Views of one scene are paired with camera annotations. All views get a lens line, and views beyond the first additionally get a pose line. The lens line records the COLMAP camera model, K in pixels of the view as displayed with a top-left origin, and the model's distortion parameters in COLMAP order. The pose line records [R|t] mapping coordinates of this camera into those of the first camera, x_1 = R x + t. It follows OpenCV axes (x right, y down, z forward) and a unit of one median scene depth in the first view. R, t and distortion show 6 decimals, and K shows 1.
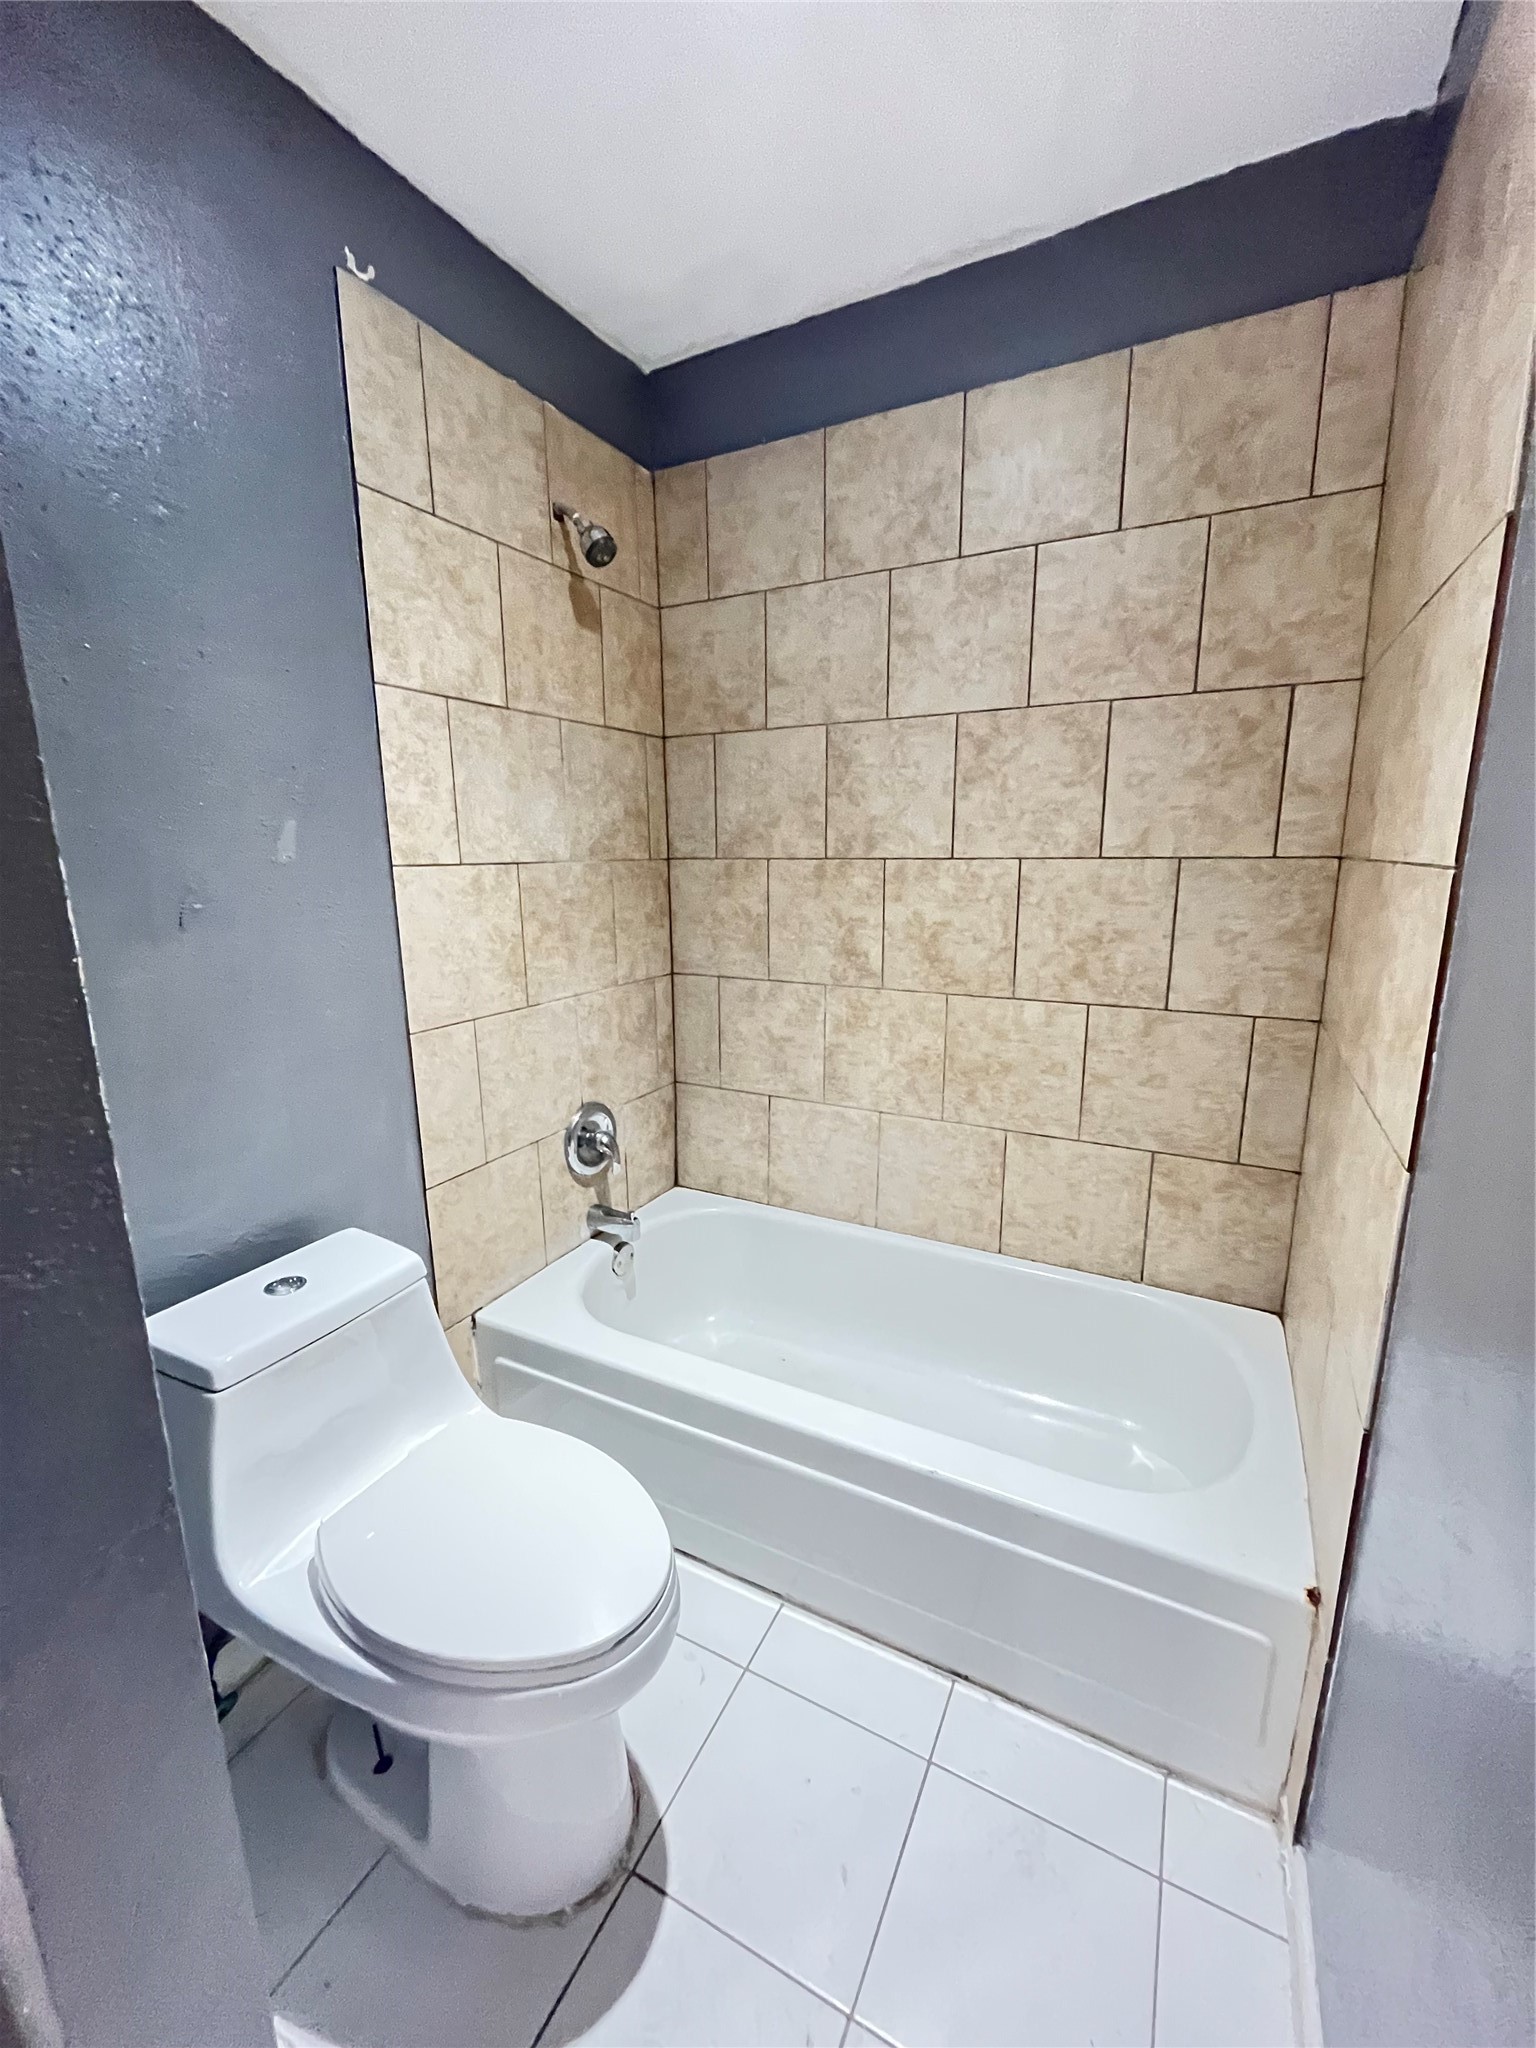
lens RADIAL K [[820.3, 0, 772.3], [0, 820.3, 1023.3], [0, 0, 1]] dist [-0.004395, -0.000536]
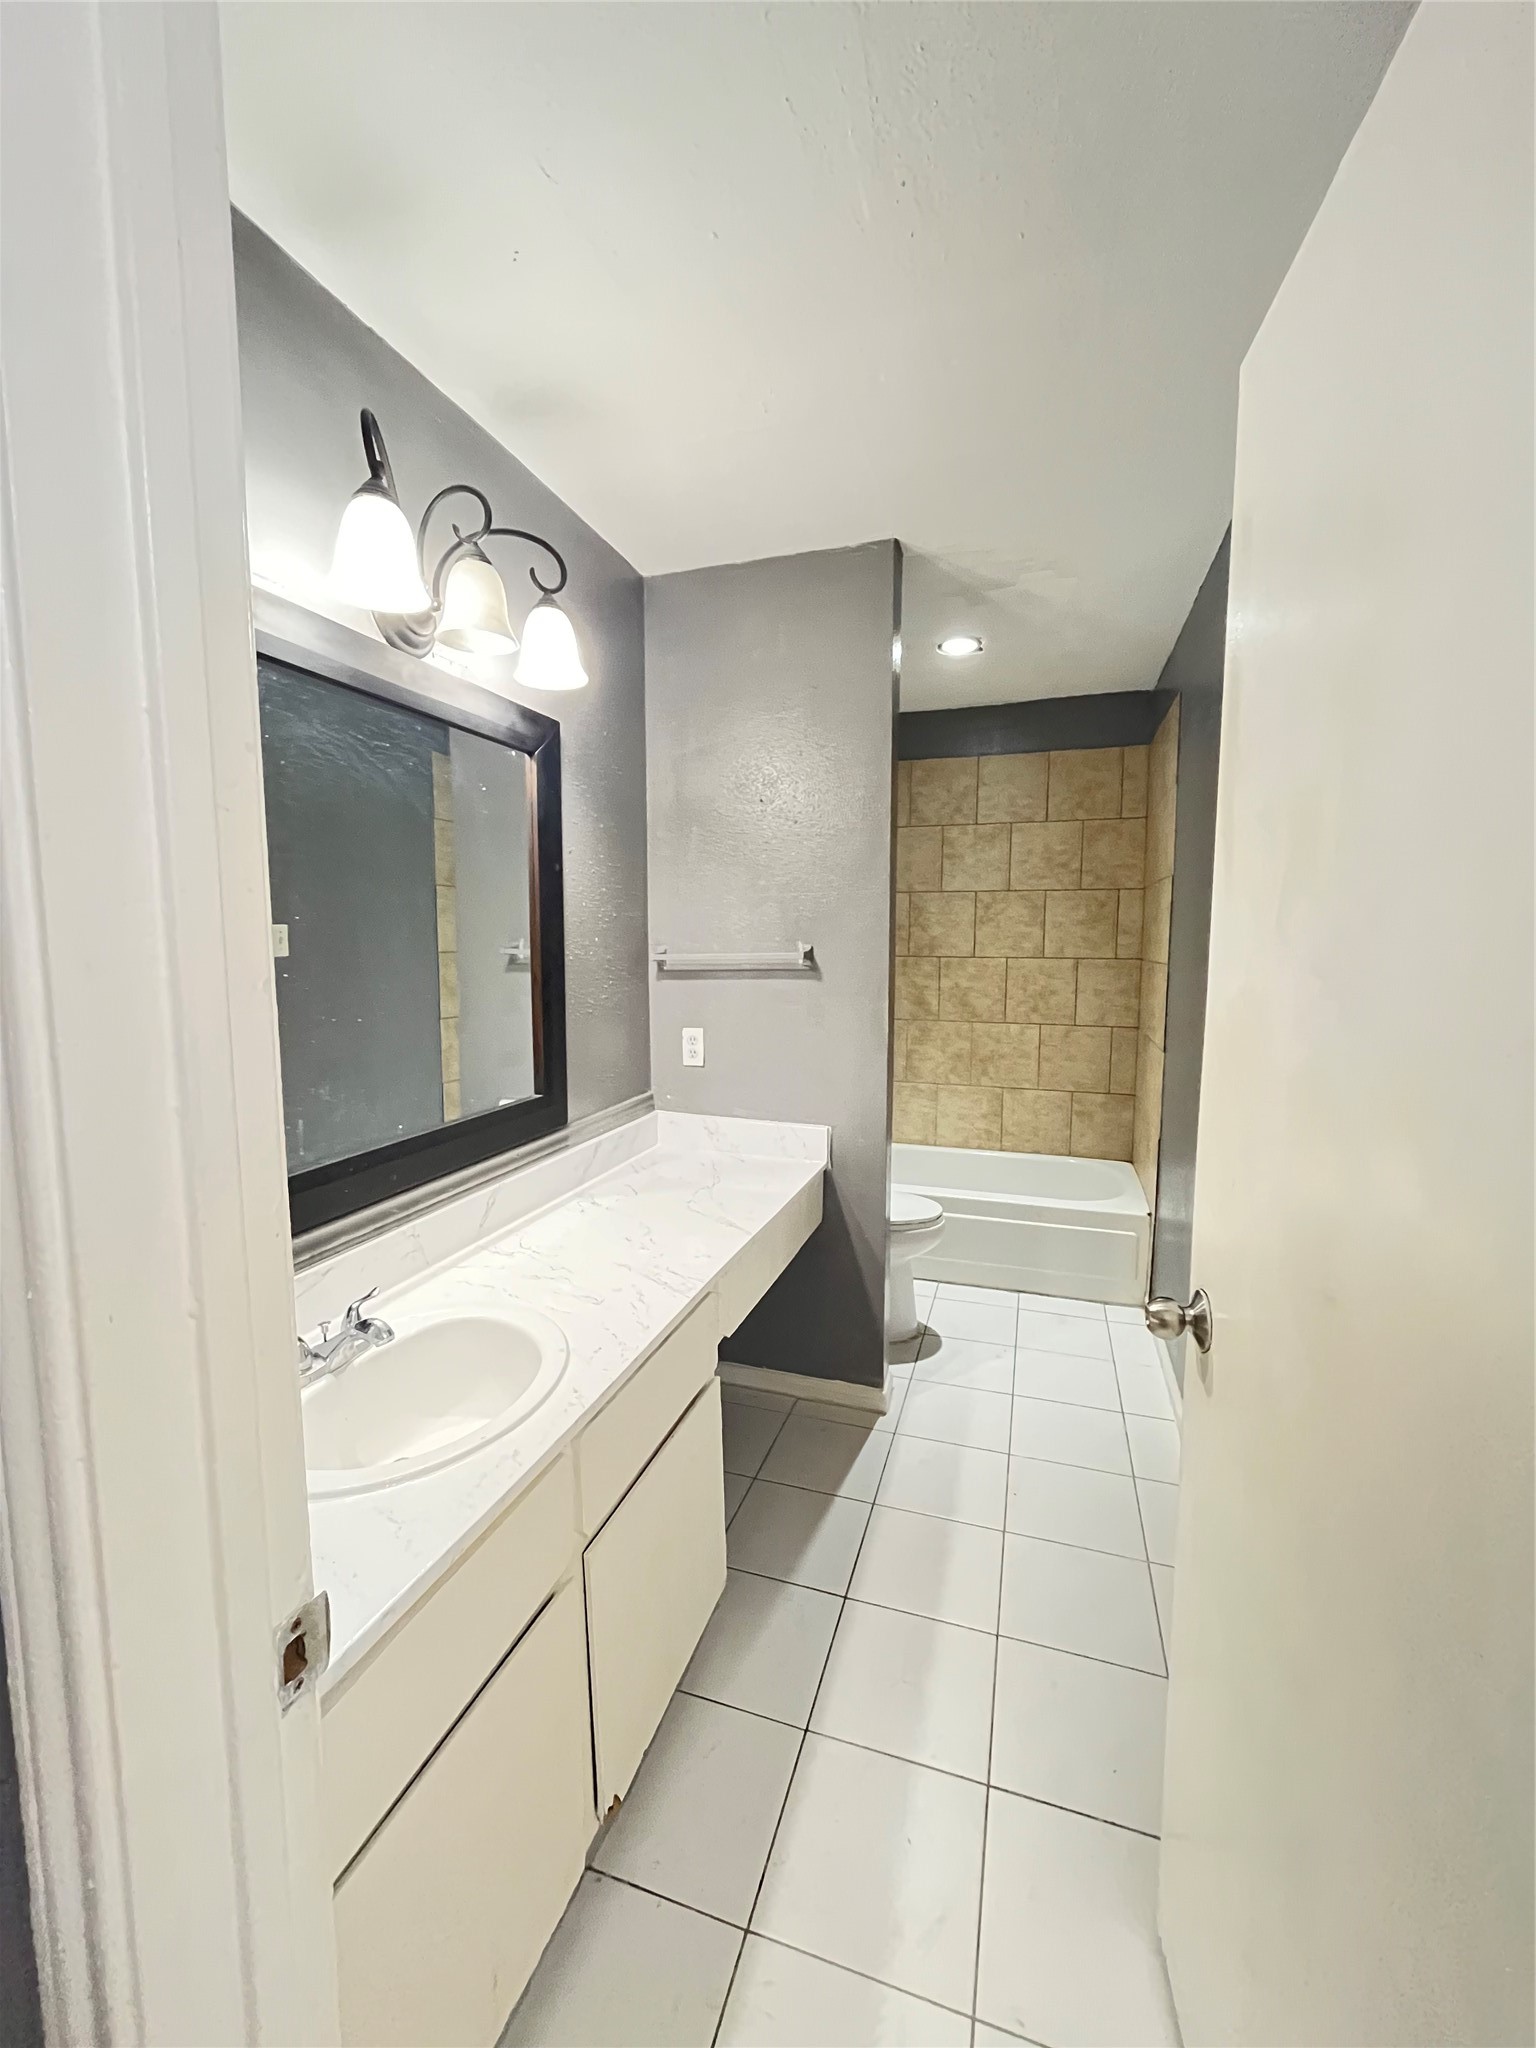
lens RADIAL K [[820.3, 0, 766.3], [0, 820.3, 1024.8], [0, 0, 1]] dist [-0.004395, -0.000536]
pose [[0.985463, -0.006493, 0.169767, -0.703526], [0.023957, 0.994595, -0.101026, 0.182181], [-0.168193, 0.103625, 0.980292, -1.016858]]
